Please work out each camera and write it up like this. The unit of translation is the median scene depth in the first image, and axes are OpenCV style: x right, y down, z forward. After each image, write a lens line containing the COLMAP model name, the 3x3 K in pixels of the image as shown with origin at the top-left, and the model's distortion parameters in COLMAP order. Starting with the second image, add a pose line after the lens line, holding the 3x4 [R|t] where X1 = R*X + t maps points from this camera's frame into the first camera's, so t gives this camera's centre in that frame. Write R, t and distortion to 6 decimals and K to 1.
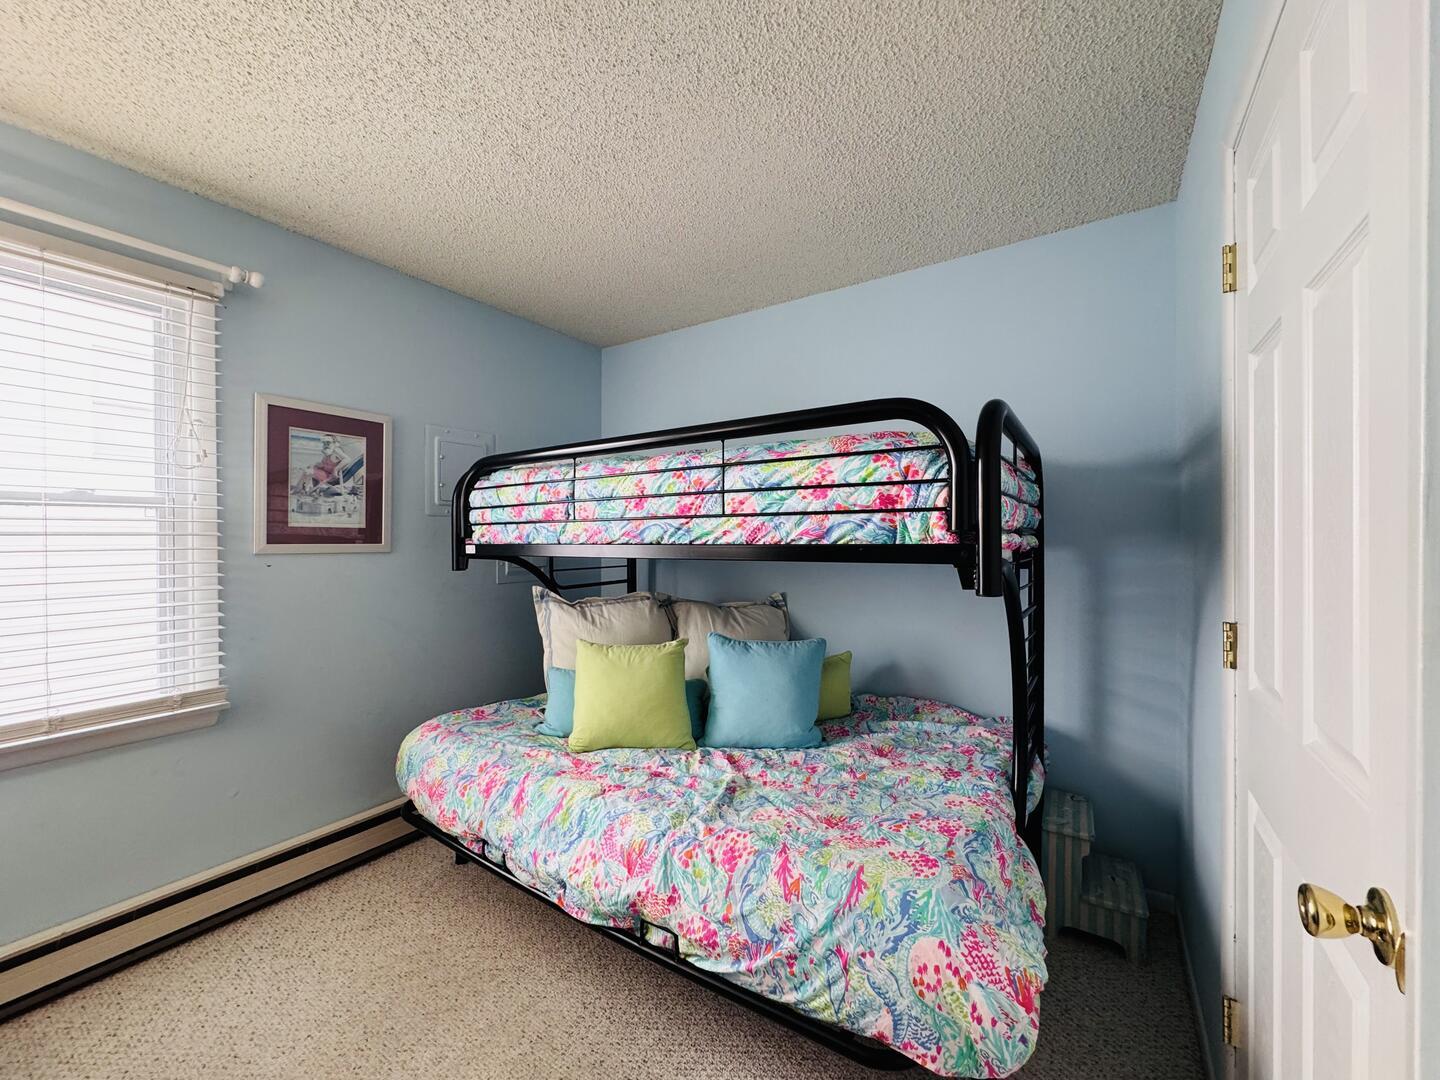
lens RADIAL K [[571.6, 0, 716.7], [0, 571.6, 542.7], [0, 0, 1]] dist [-0.001295, 0.000055]
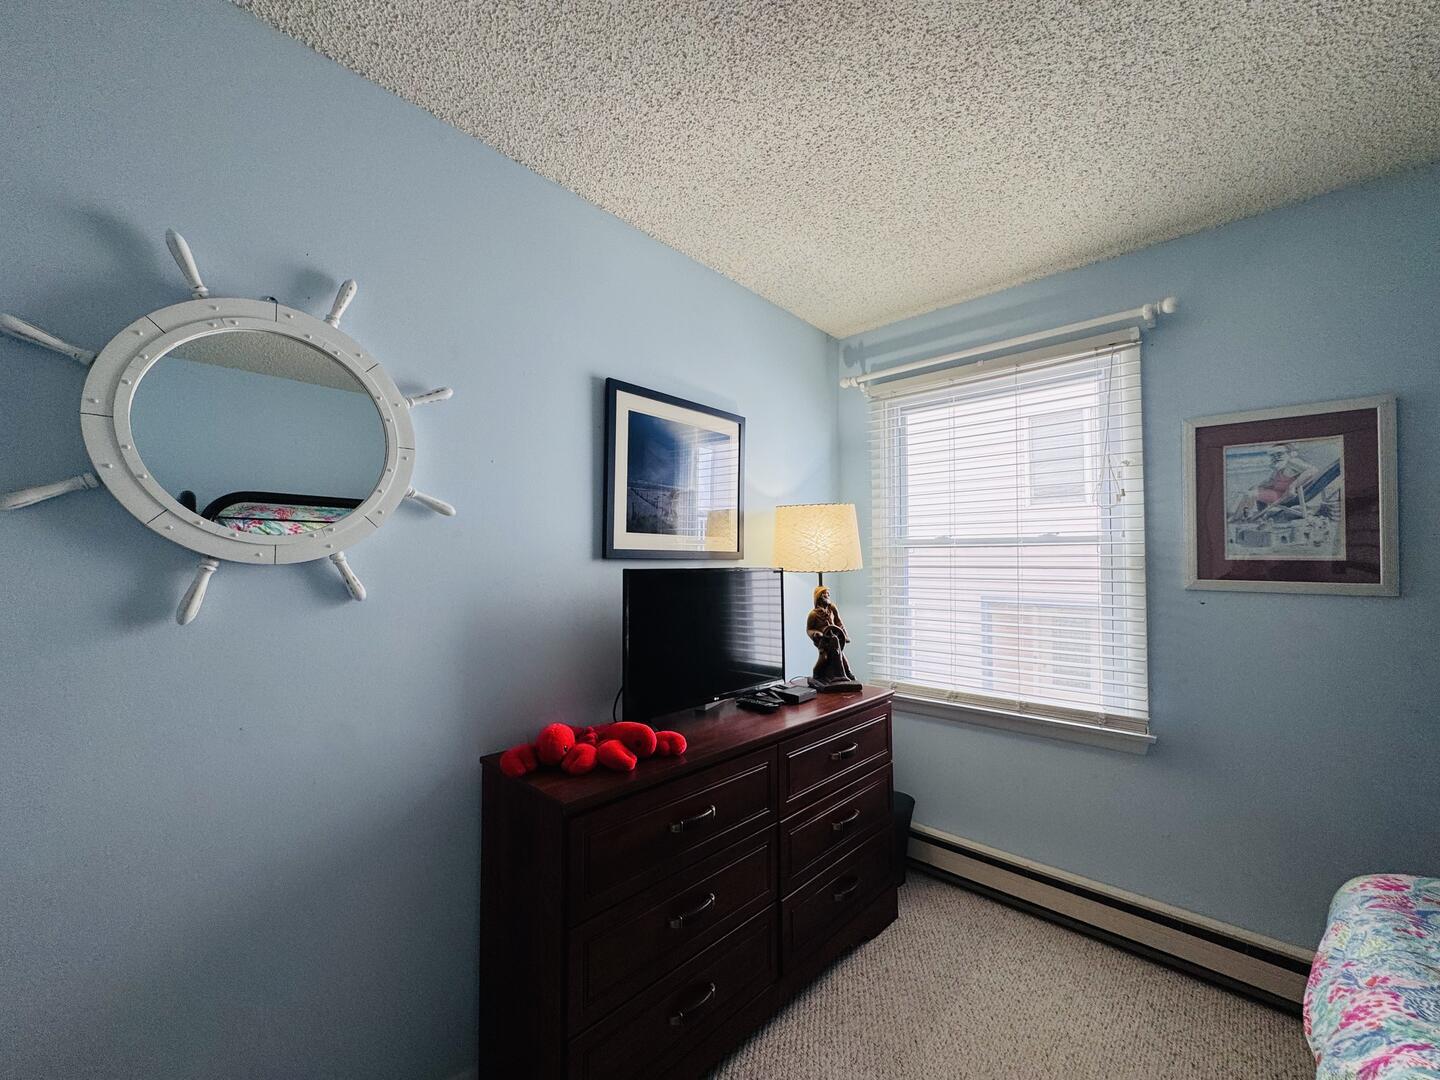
lens RADIAL K [[571.6, 0, 716.7], [0, 571.6, 542.7], [0, 0, 1]] dist [-0.001295, 0.000055]
pose [[-0.160150, -0.028965, -0.986668, 0.246215], [-0.011611, 0.999555, -0.027459, -0.022289], [0.987024, 0.007059, -0.160415, 0.384423]]
